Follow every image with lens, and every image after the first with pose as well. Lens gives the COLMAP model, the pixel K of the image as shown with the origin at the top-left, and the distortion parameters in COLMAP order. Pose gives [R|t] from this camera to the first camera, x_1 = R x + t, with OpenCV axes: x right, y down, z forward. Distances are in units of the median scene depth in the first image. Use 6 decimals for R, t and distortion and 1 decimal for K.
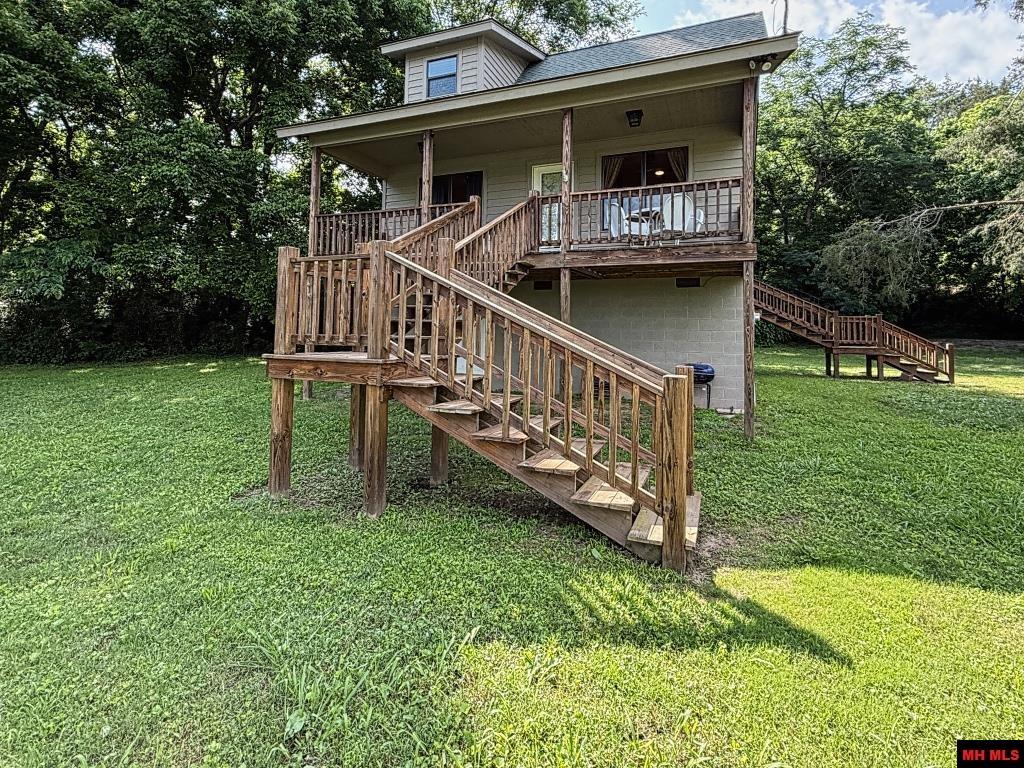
lens RADIAL K [[499.8, 0, 513.2], [0, 499.8, 315.6], [0, 0, 1]] dist [-0.003463, -0.000690]
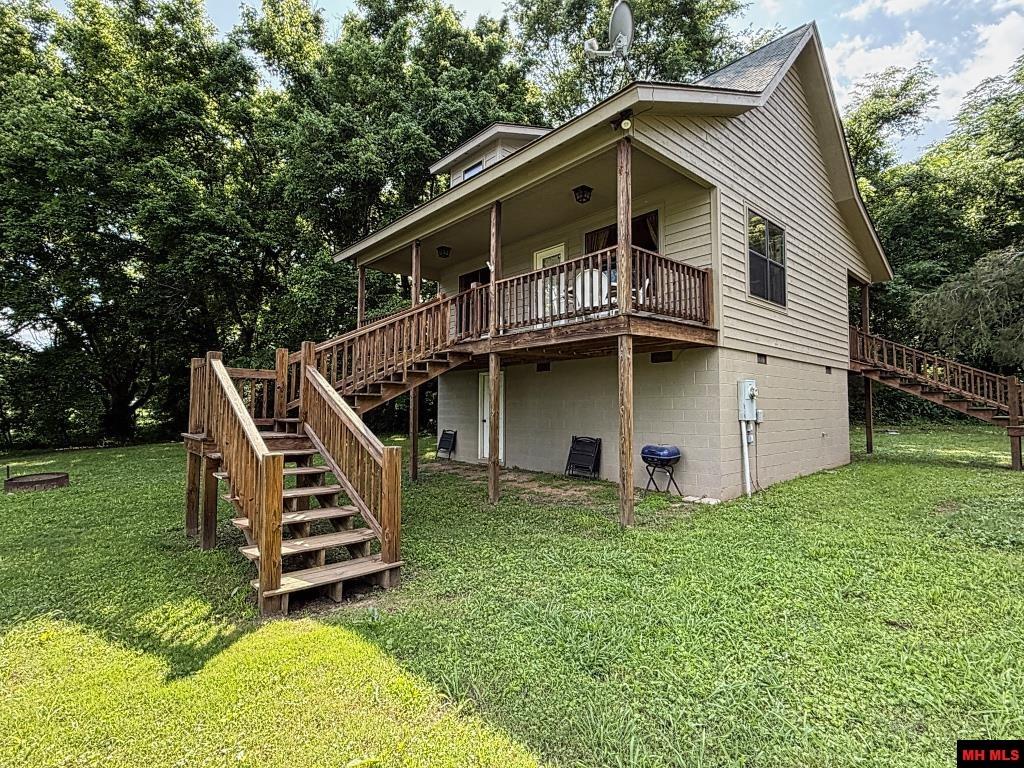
lens RADIAL K [[501.3, 0, 512.0], [0, 501.3, 384.0], [0, 0, 1]] dist [-0.003325, -0.000671]
pose [[0.896826, -0.037059, -0.440829, 0.600657], [0.028649, 0.999259, -0.025720, -0.001261], [0.441455, 0.010437, 0.897223, 0.066304]]
